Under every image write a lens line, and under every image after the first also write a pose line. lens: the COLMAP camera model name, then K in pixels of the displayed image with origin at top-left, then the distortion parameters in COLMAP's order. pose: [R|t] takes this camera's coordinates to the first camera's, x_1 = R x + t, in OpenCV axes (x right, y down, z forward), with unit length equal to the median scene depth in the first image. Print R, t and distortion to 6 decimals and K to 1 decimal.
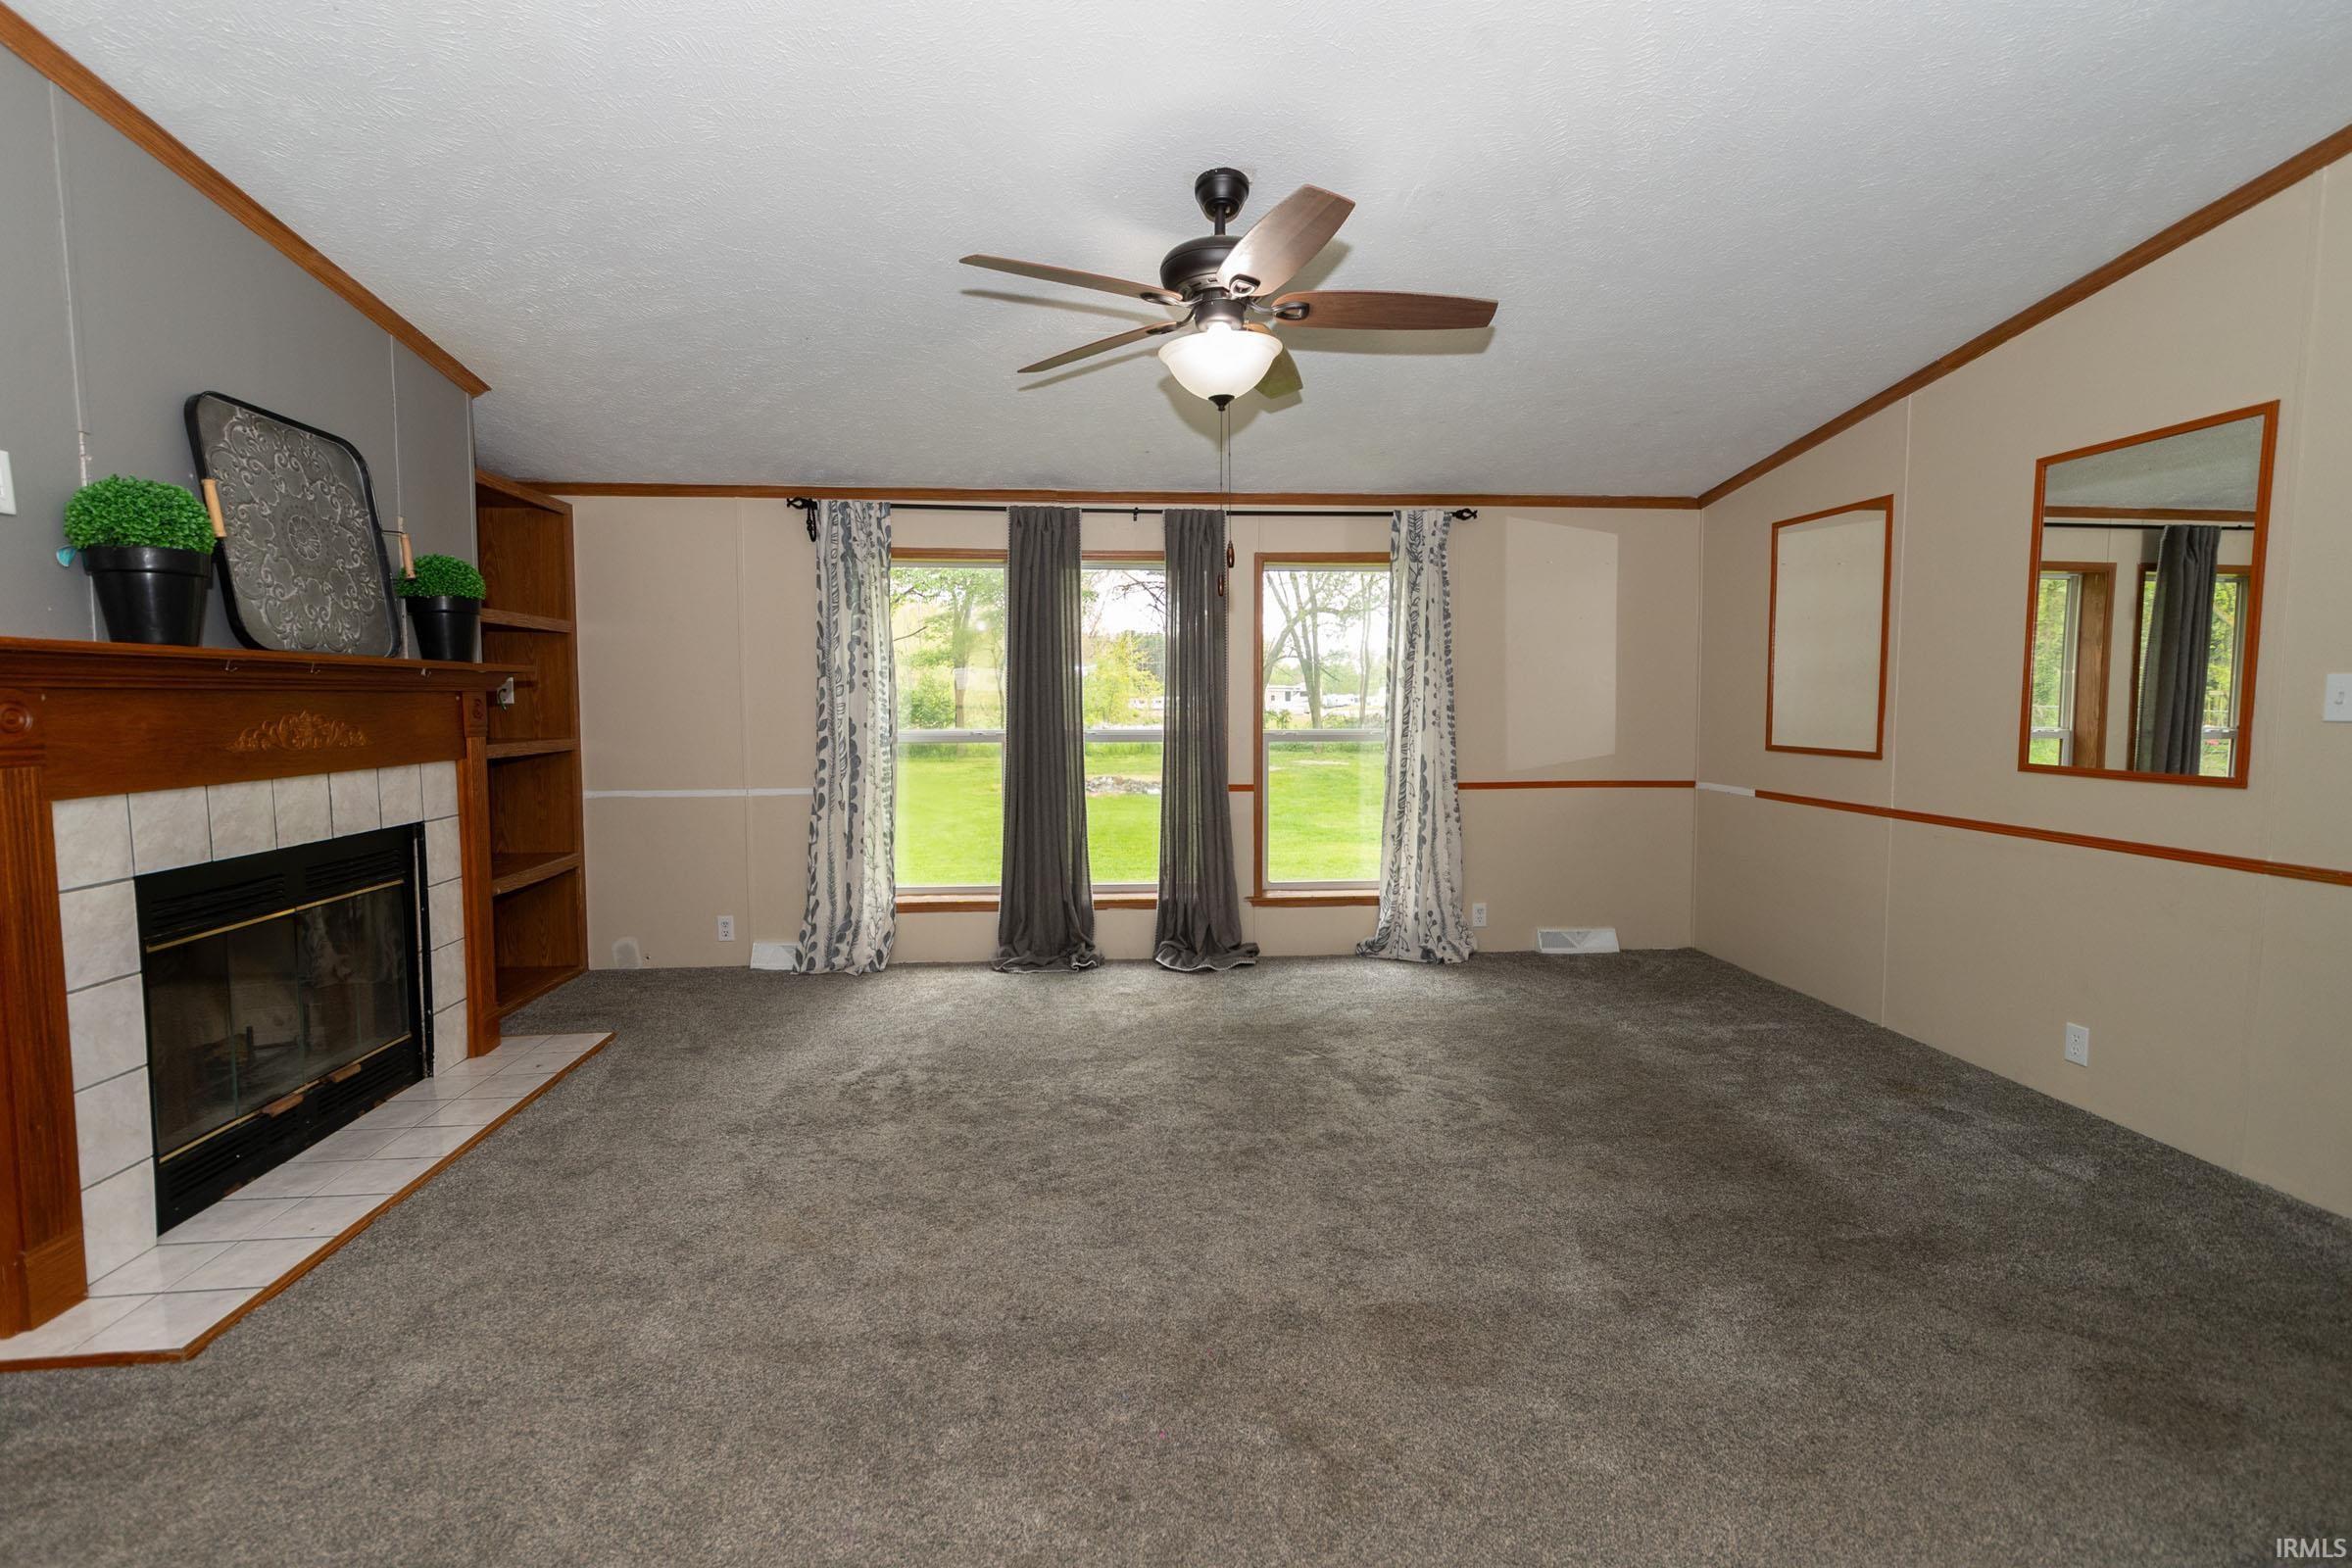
lens RADIAL K [[1057.0, 0, 1152.5], [0, 1057.0, 770.2], [0, 0, 1]] dist [0.000774, -0.000141]
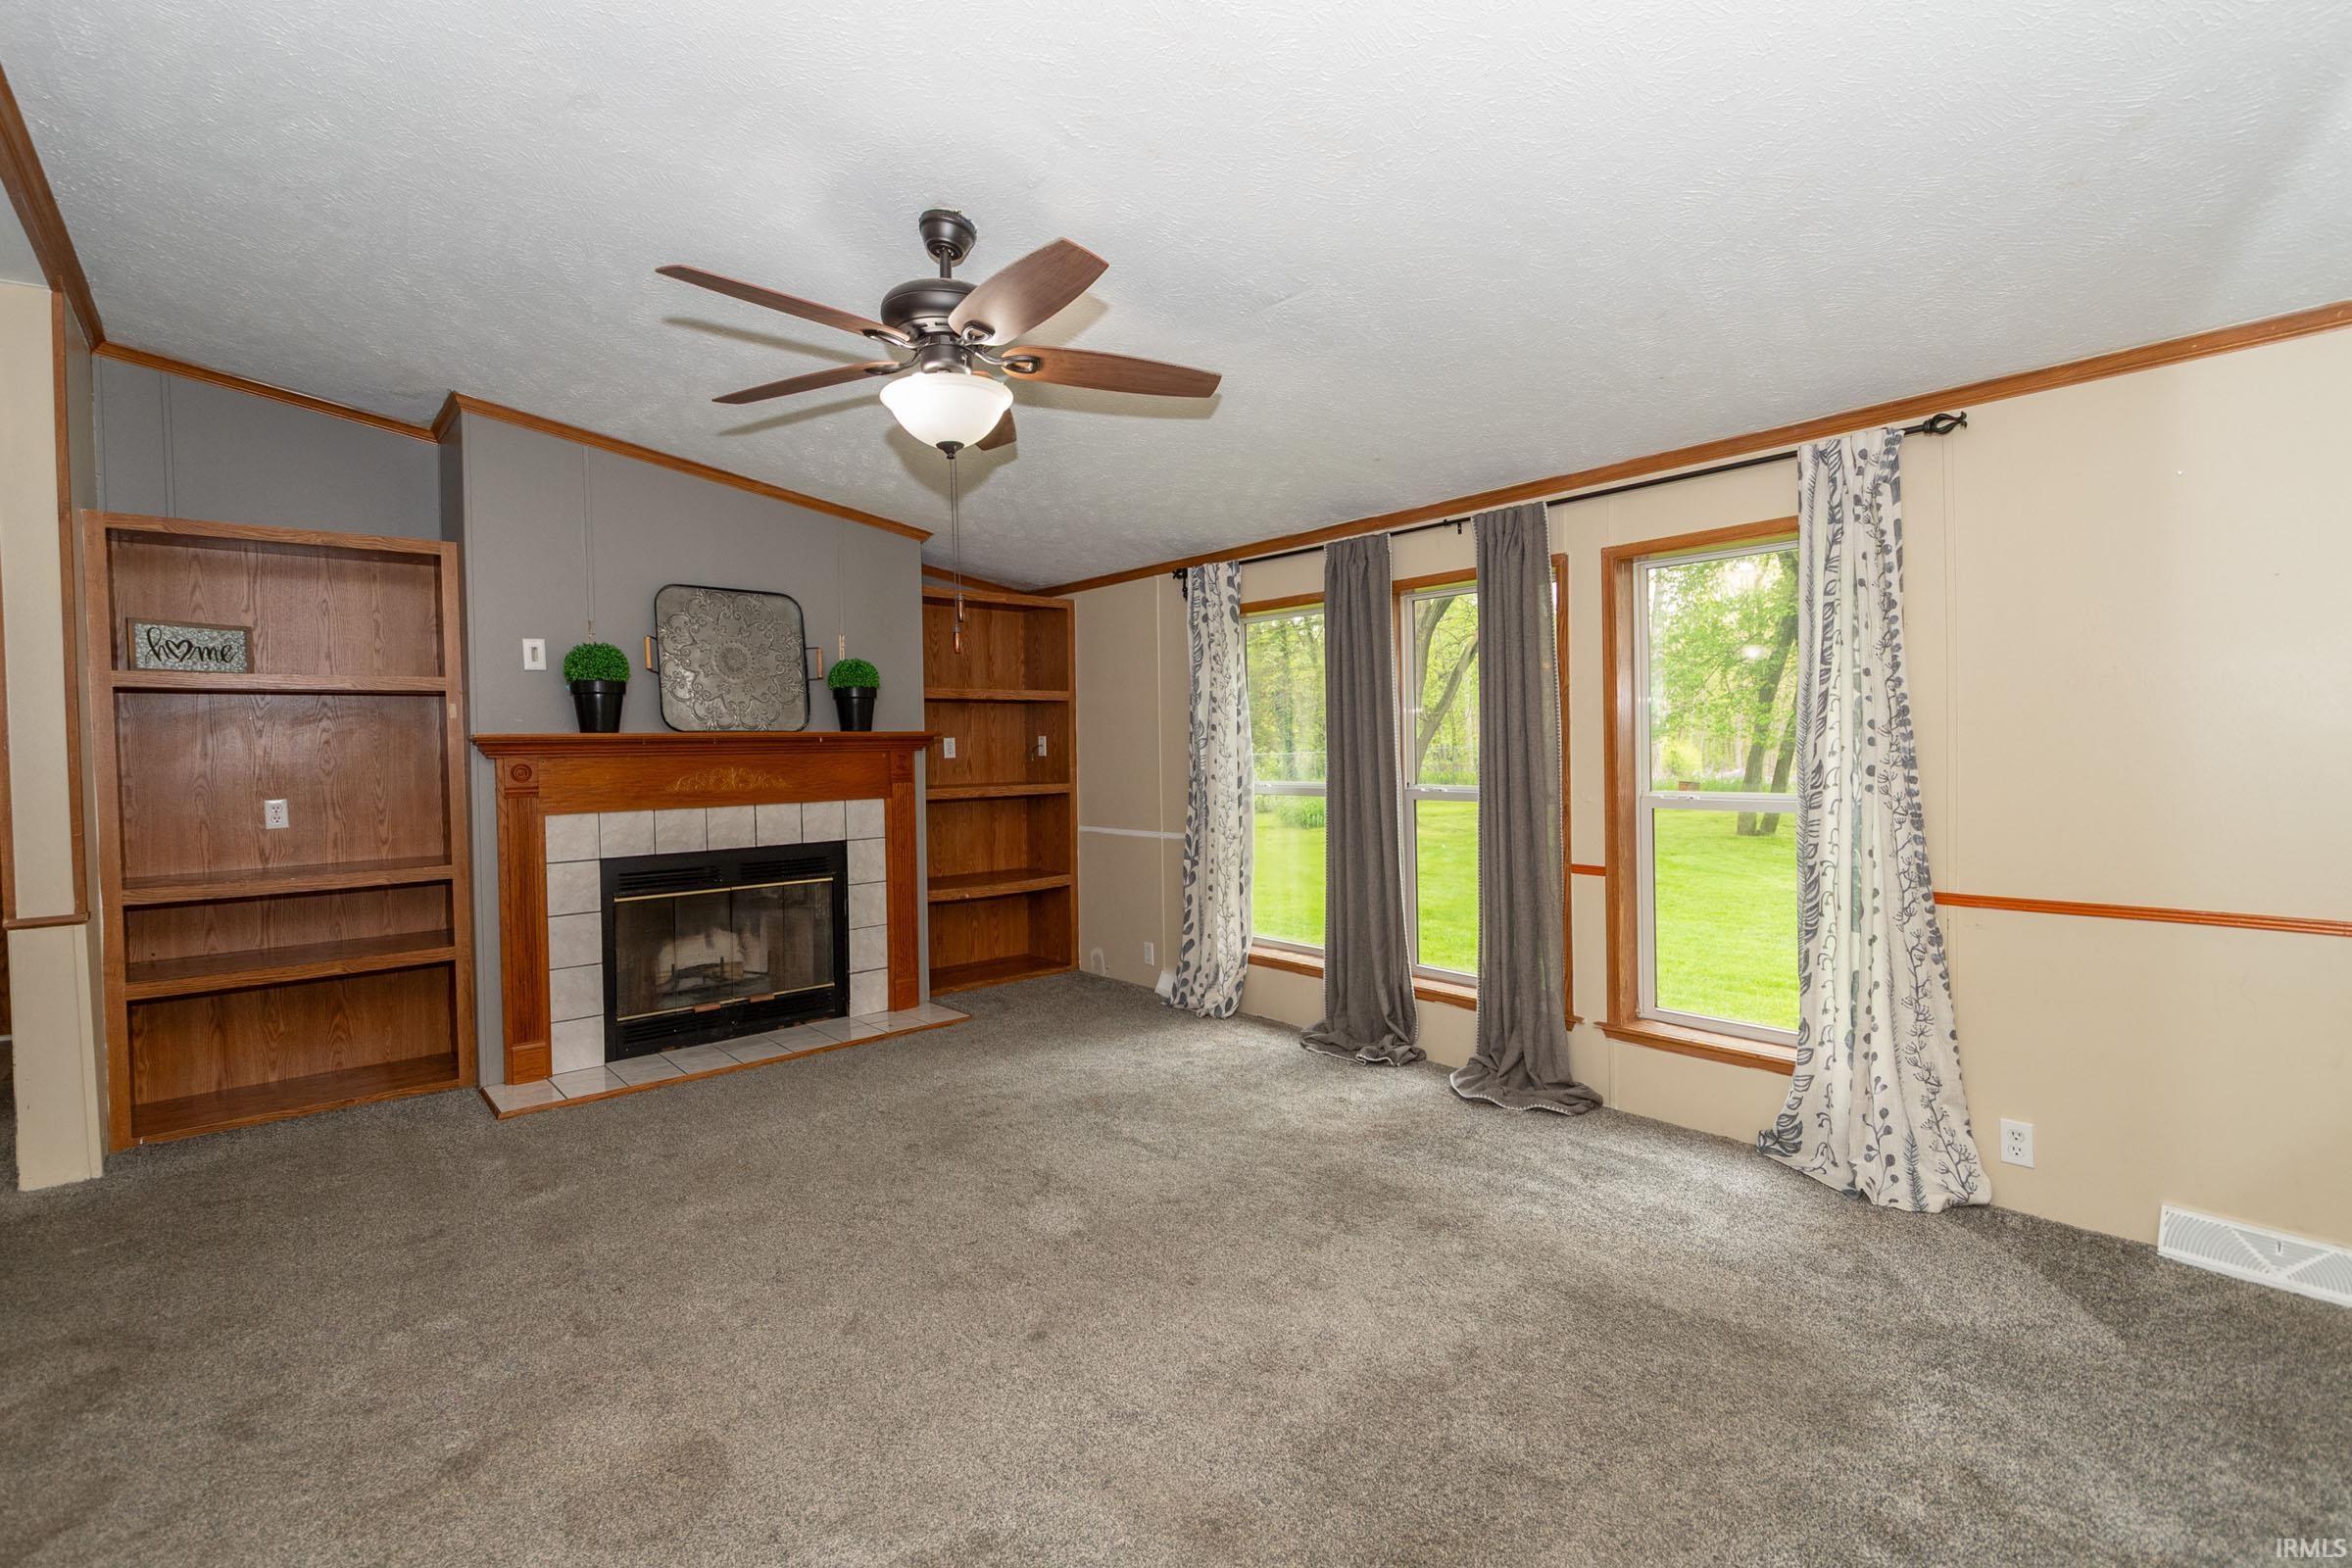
lens RADIAL K [[1042.1, 0, 1151.0], [0, 1042.1, 765.2], [0, 0, 1]] dist [0.000024, -0.000758]
pose [[0.591223, 0.006324, -0.806483, 0.651622], [-0.040223, 0.998956, -0.021655, -0.037056], [0.805504, 0.045242, 0.590860, 0.433028]]
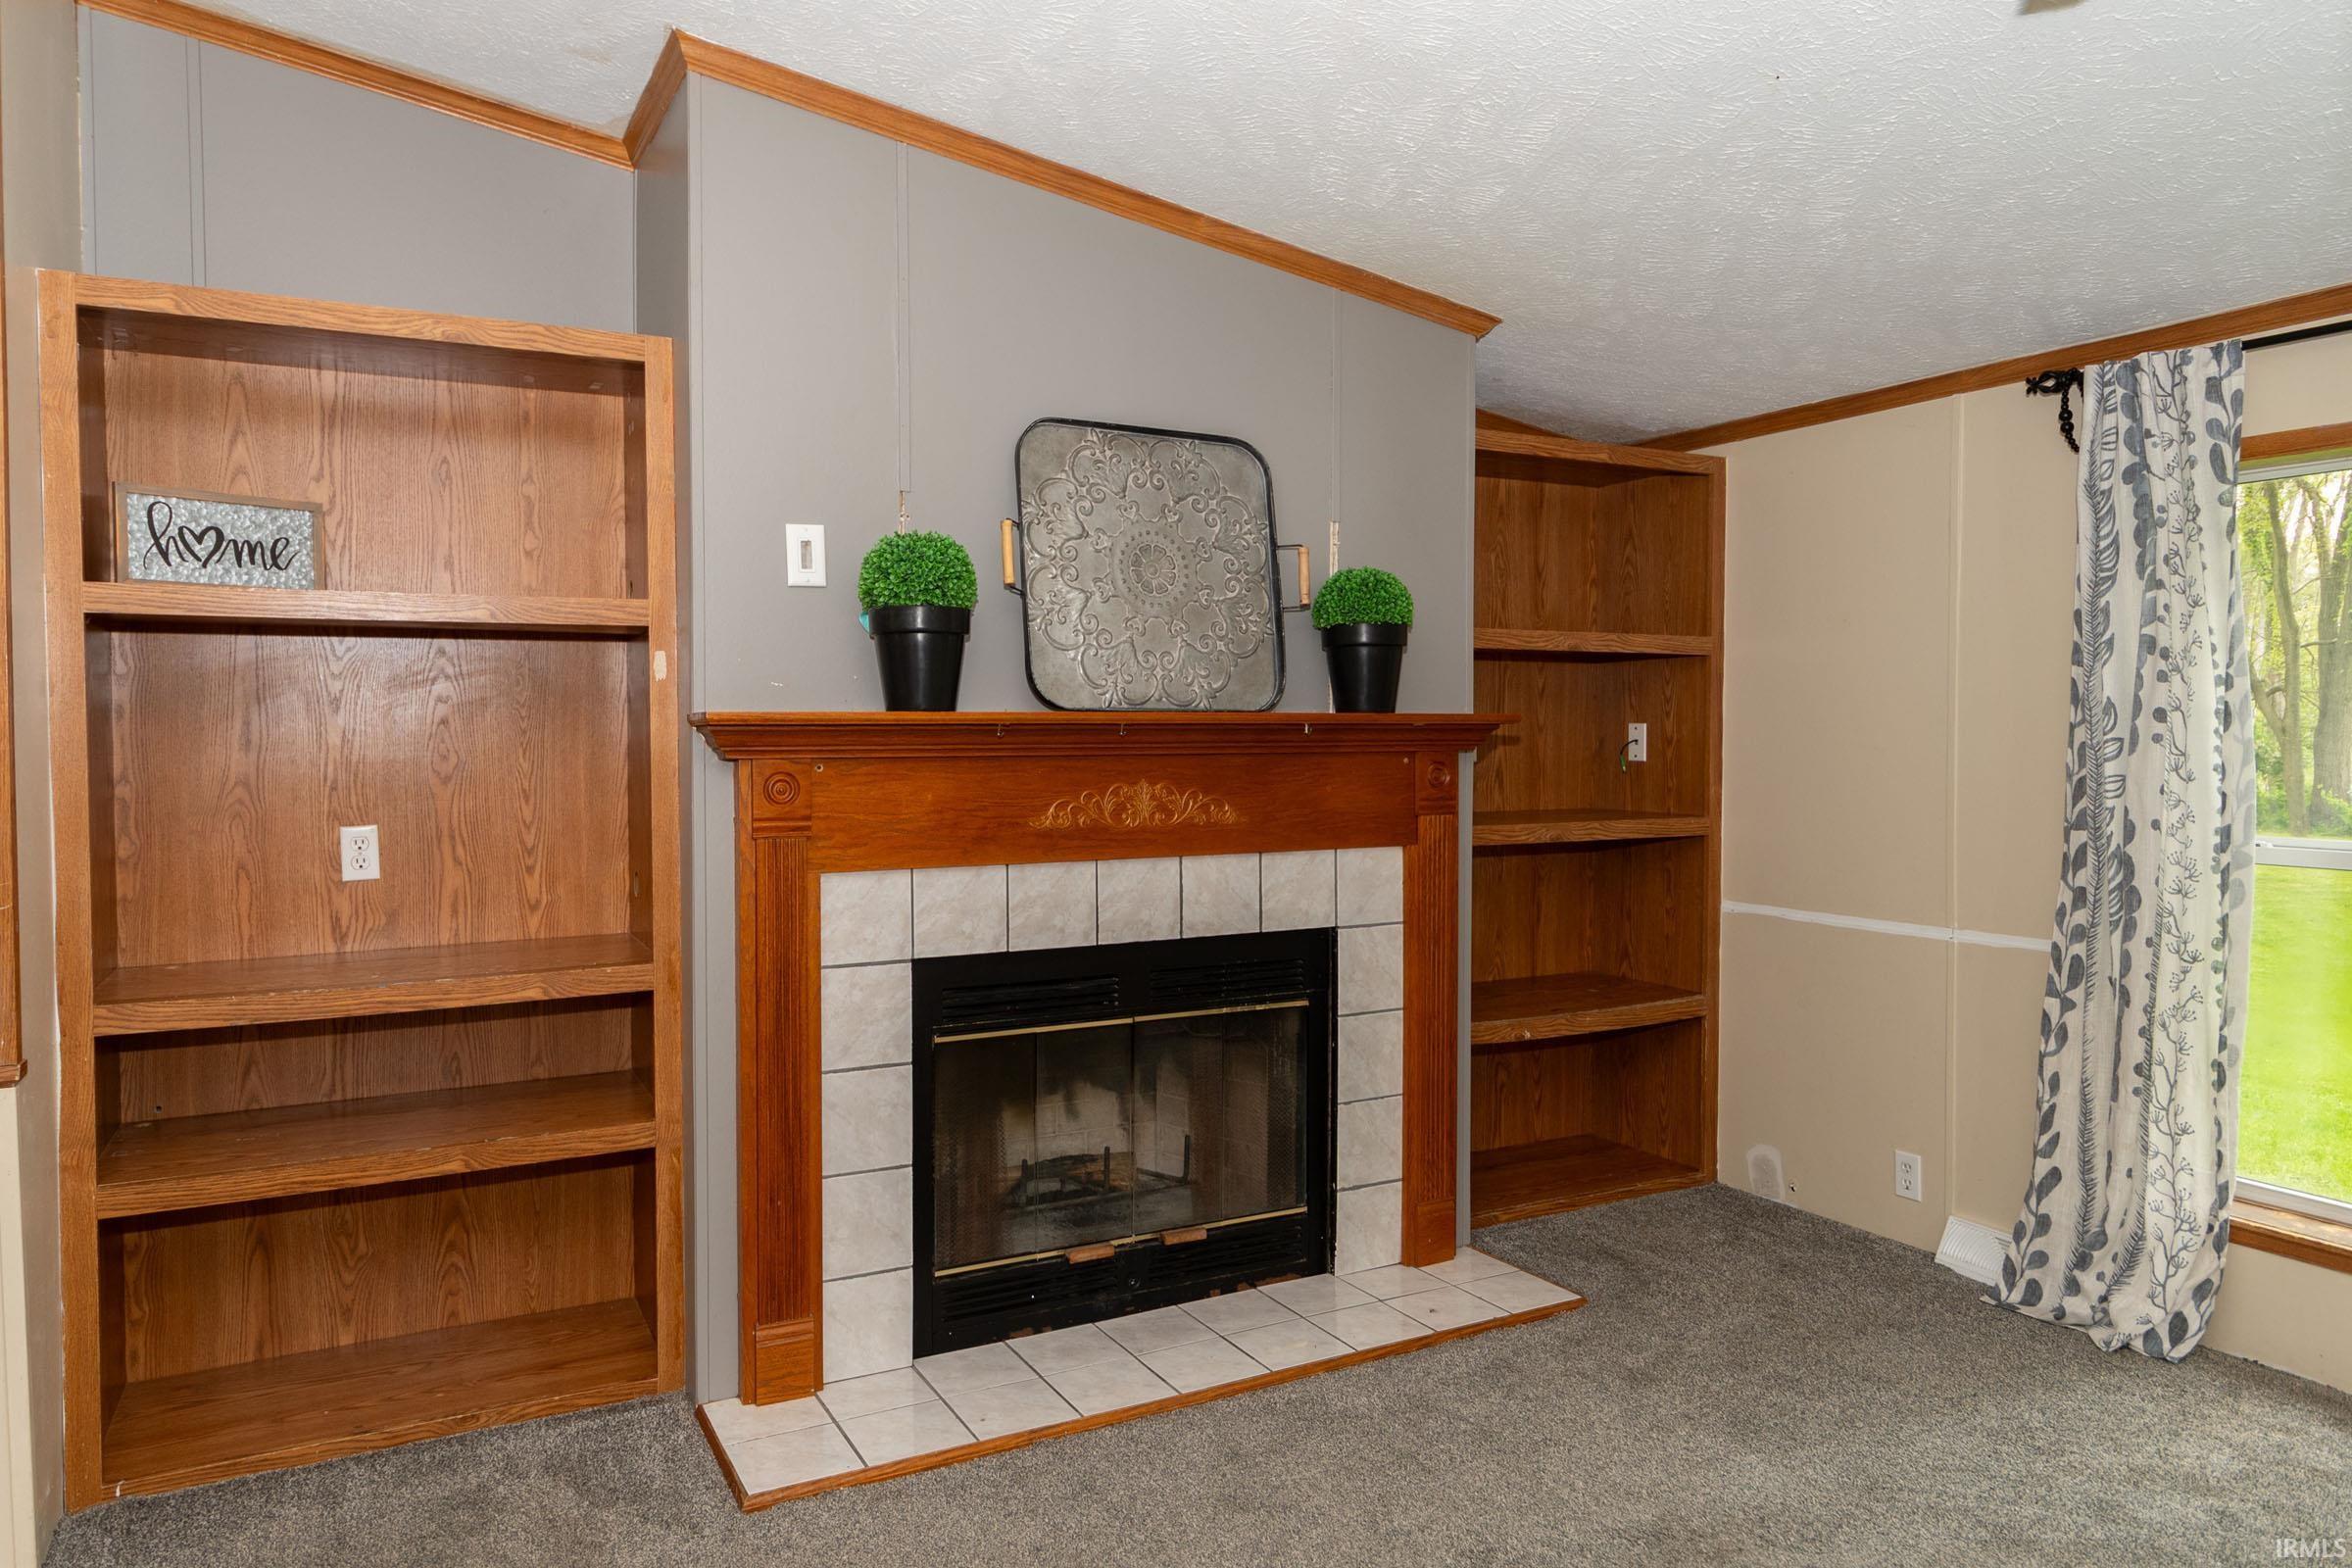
lens RADIAL K [[1510.2, 0, 1175.4], [0, 1510.2, 759.2], [0, 0, 1]] dist [0.007124, -0.000720]
pose [[0.406305, 0.019775, -0.913524, 0.208474], [-0.063307, 0.997973, -0.006553, -0.049656], [0.911542, 0.060495, 0.406733, 0.411568]]
